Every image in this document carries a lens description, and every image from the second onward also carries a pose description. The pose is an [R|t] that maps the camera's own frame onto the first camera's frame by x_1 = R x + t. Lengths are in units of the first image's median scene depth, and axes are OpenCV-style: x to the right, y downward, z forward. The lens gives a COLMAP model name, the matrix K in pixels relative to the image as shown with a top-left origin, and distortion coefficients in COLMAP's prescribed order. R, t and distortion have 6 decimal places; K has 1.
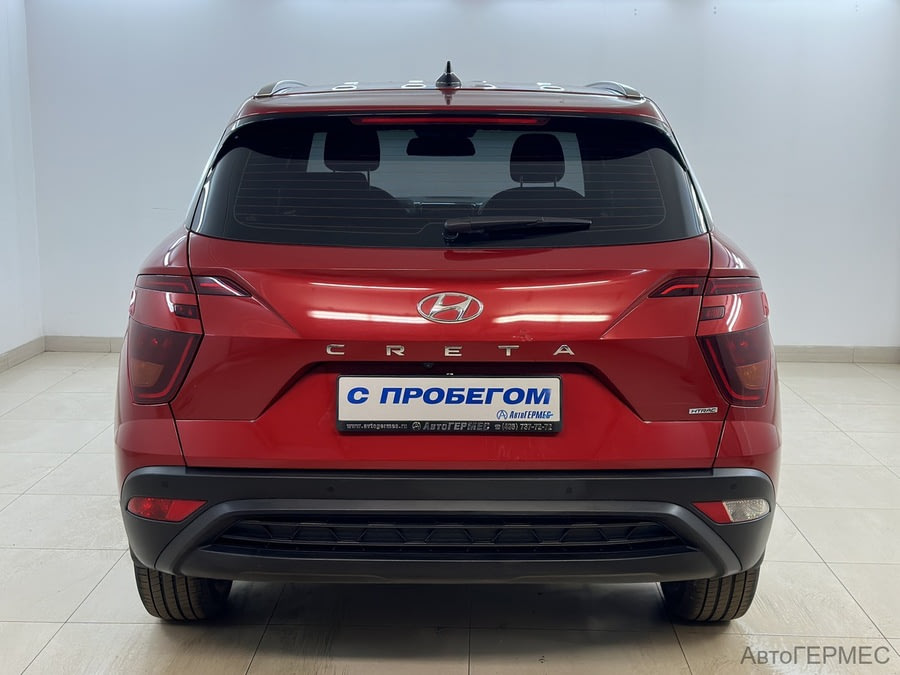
lens RADIAL K [[1172.0, 0, 423.3], [0, 1172.0, 306.1], [0, 0, 1]] dist [0.051163, 0.000000]
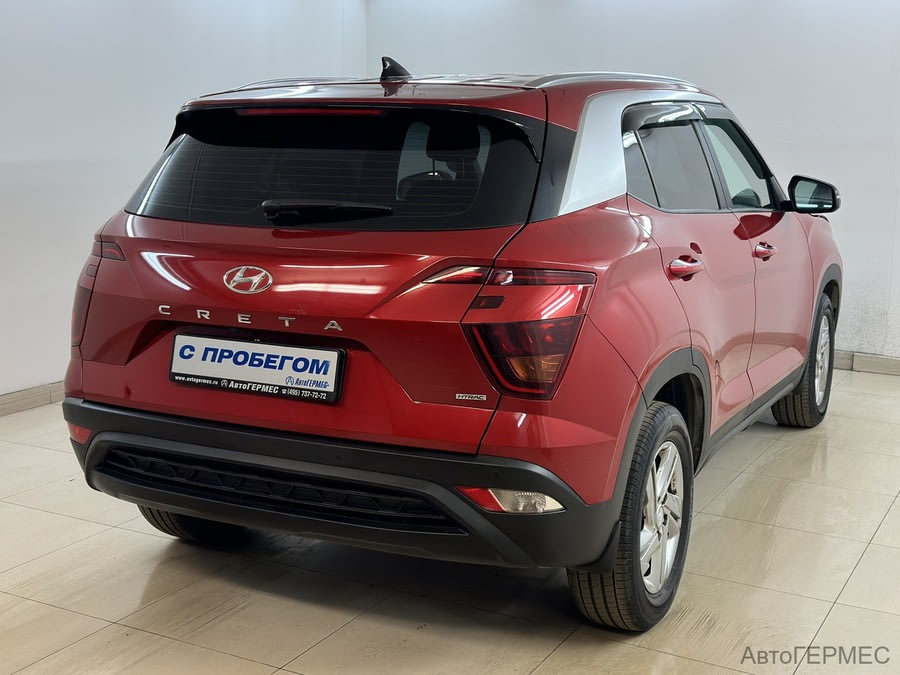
lens RADIAL K [[1262.6, 0, 448.7], [0, 1262.6, 338.8], [0, 0, 1]] dist [-0.081262, 0.000000]
pose [[0.897504, 0.081607, -0.433390, 0.705182], [-0.073788, 0.996664, 0.034863, 0.001686], [0.434790, 0.000690, 0.900532, 0.005892]]
